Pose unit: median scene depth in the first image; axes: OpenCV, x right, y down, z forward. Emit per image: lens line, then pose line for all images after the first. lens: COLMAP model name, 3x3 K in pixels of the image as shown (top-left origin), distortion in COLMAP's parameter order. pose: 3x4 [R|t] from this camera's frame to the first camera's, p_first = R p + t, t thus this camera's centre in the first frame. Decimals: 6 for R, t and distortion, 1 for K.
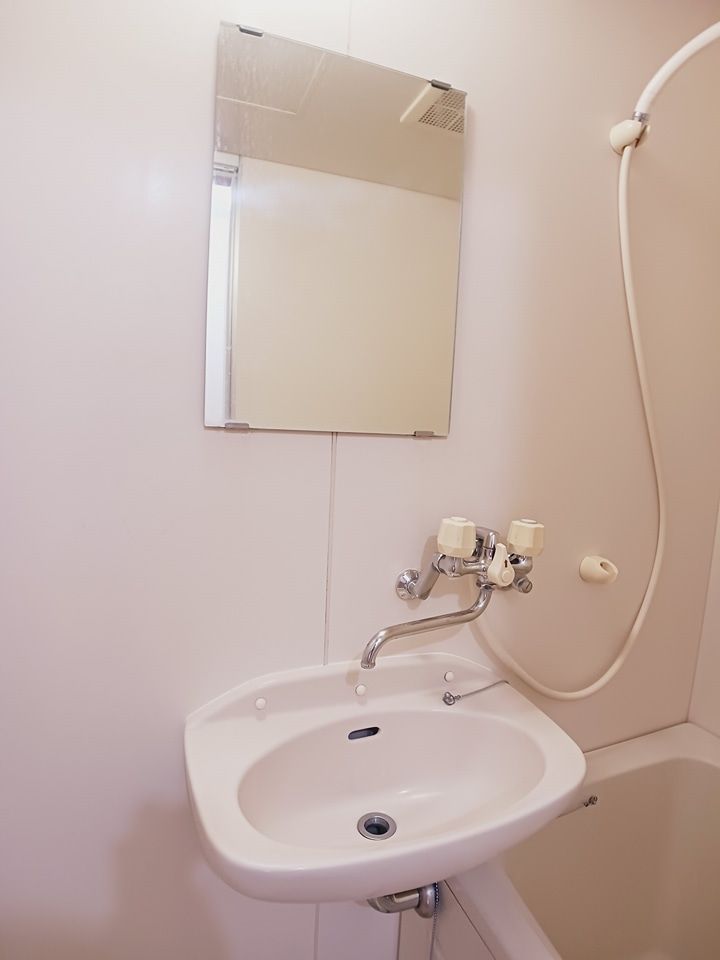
lens RADIAL K [[578.7, 0, 359.5], [0, 578.7, 440.7], [0, 0, 1]] dist [-0.070983, -0.000535]
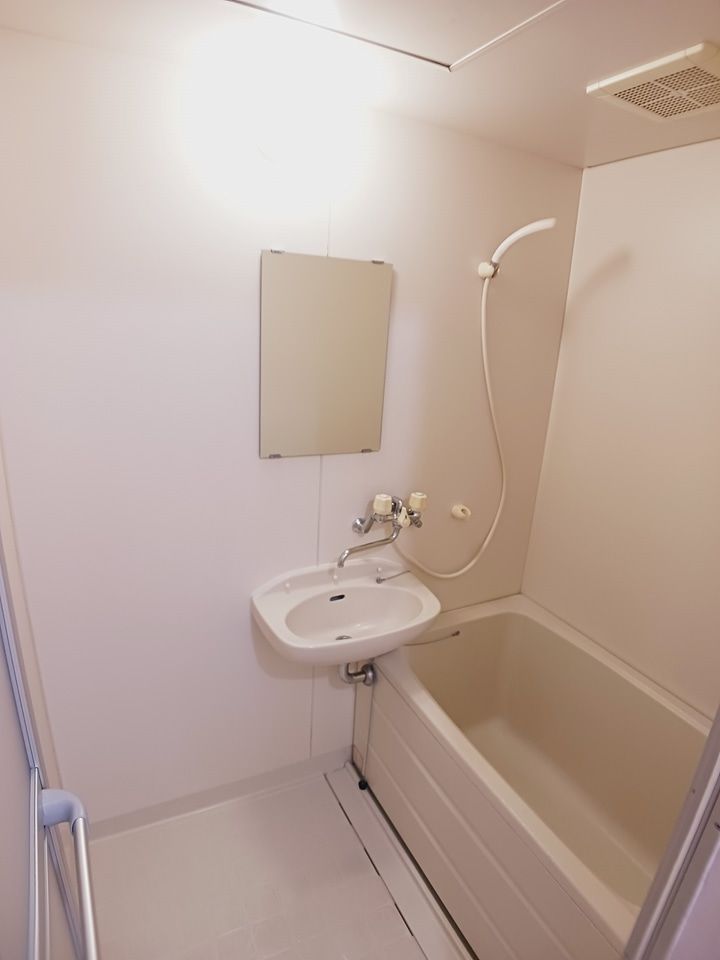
lens RADIAL K [[538.4, 0, 360.0], [0, 538.4, 480.0], [0, 0, 1]] dist [-0.000148, -0.000016]
pose [[0.995203, -0.019714, 0.095820, -0.086887], [-0.001722, 0.975804, 0.218639, -0.312841], [-0.097812, -0.217755, 0.971090, -0.775189]]
